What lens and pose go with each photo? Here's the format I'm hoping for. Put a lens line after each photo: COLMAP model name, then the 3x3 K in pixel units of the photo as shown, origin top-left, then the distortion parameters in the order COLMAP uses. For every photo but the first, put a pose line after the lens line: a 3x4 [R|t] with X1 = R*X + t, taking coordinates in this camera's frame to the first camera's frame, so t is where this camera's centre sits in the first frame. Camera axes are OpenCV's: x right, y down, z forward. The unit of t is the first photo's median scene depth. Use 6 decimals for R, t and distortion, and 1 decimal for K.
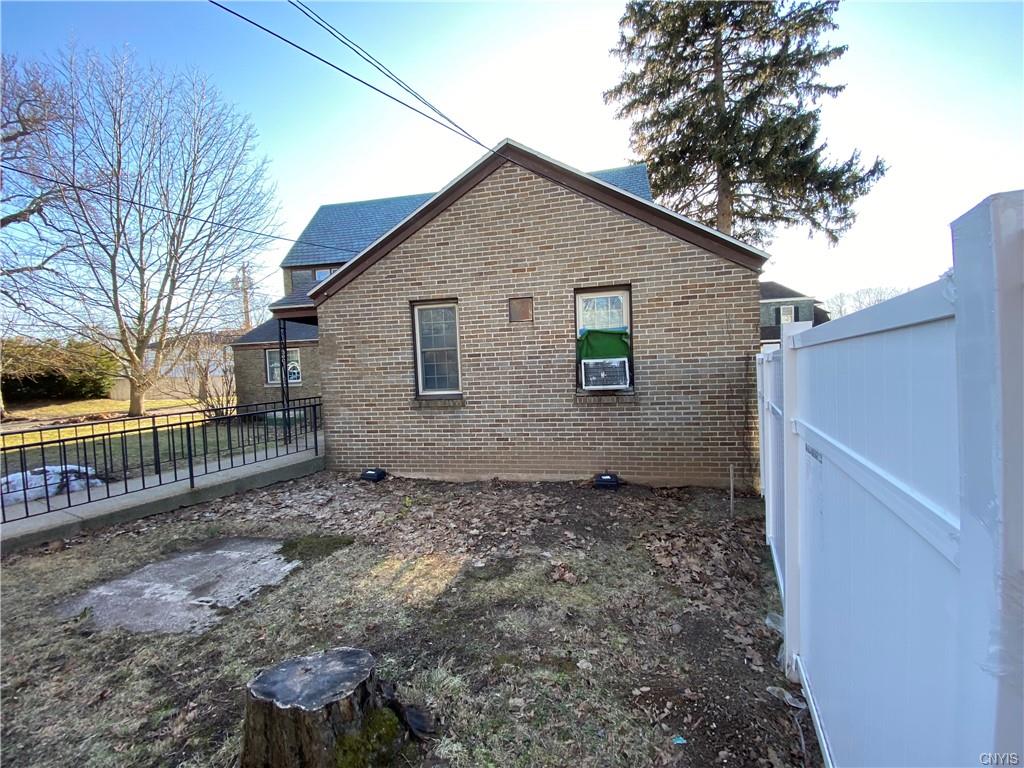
lens RADIAL K [[414.2, 0, 512.0], [0, 414.2, 384.0], [0, 0, 1]] dist [0.018479, -0.019994]
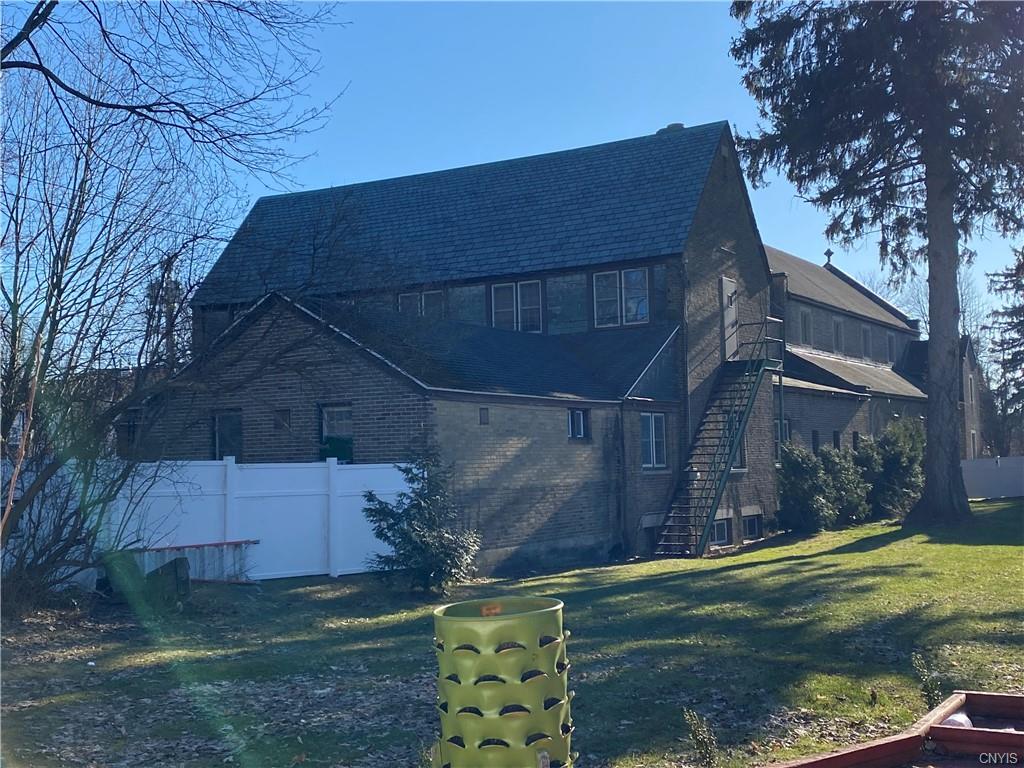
lens RADIAL K [[1261.1, 0, 512.0], [0, 1261.1, 384.0], [0, 0, 1]] dist [0.177621, -0.001599]
pose [[0.938369, 0.004515, -0.345606, 0.615047], [-0.034846, 0.996056, -0.081600, -0.002366], [0.343874, 0.088614, 0.934825, -0.702532]]
